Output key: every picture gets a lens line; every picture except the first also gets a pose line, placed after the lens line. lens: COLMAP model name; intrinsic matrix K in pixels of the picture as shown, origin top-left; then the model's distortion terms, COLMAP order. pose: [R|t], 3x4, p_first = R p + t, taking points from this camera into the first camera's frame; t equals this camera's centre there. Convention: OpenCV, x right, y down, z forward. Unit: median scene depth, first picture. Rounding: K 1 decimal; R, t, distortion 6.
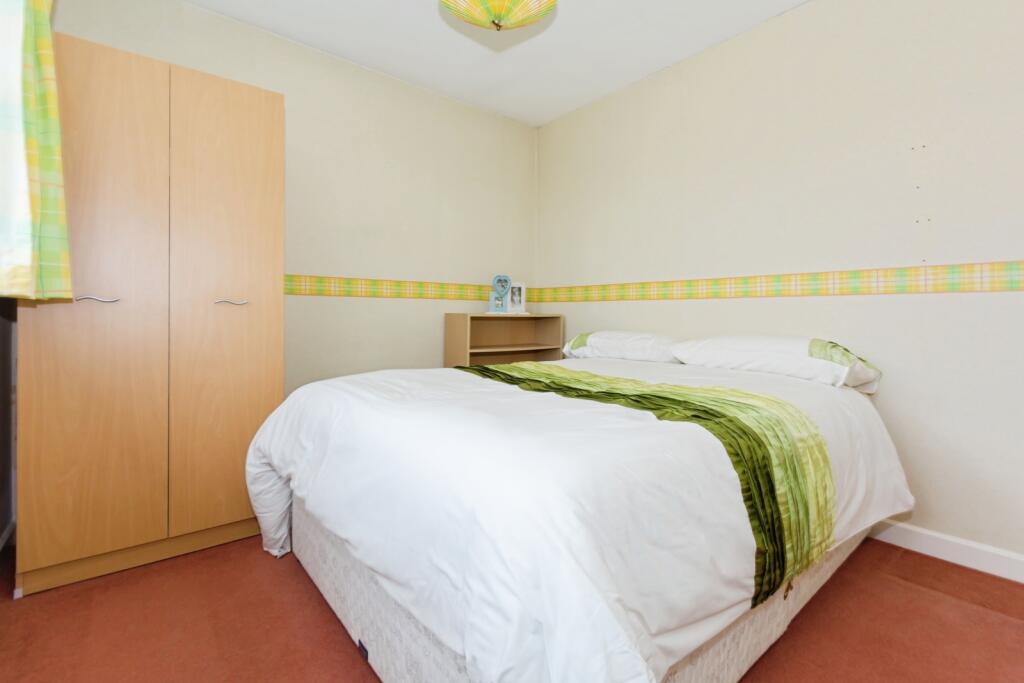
lens RADIAL K [[467.5, 0, 511.2], [0, 467.5, 319.6], [0, 0, 1]] dist [0.000112, 0.000122]
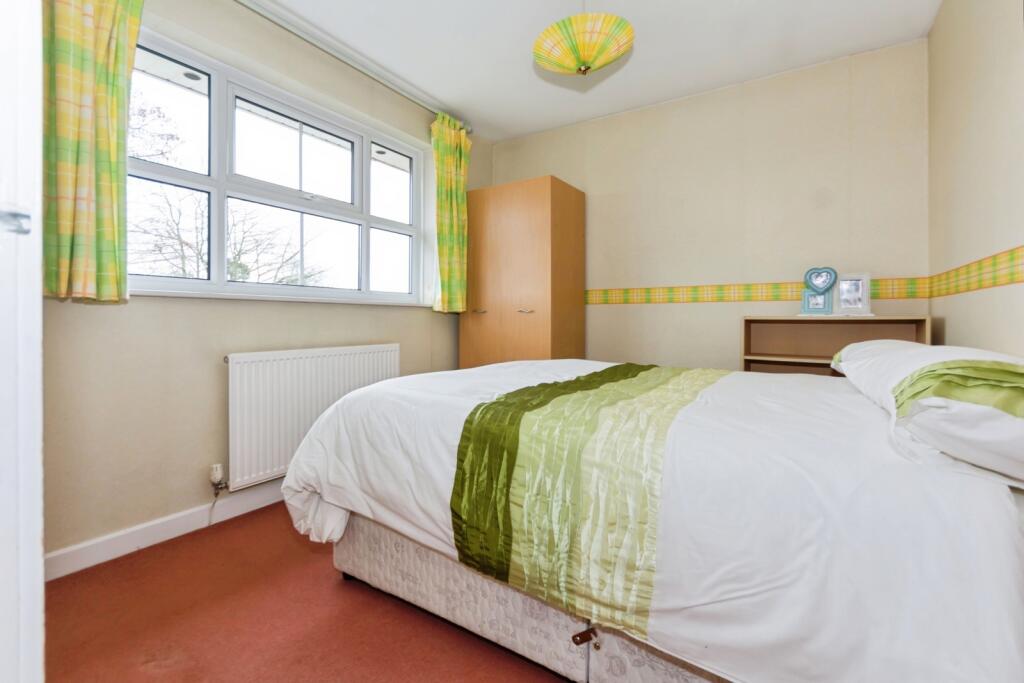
lens RADIAL K [[456.1, 0, 512.2], [0, 456.1, 321.6], [0, 0, 1]] dist [0.001049, -0.000349]
pose [[0.308139, -0.005070, -0.951328, 0.579999], [-0.011427, 0.999894, -0.009030, 0.010338], [0.951273, 0.013653, 0.308048, 0.279355]]
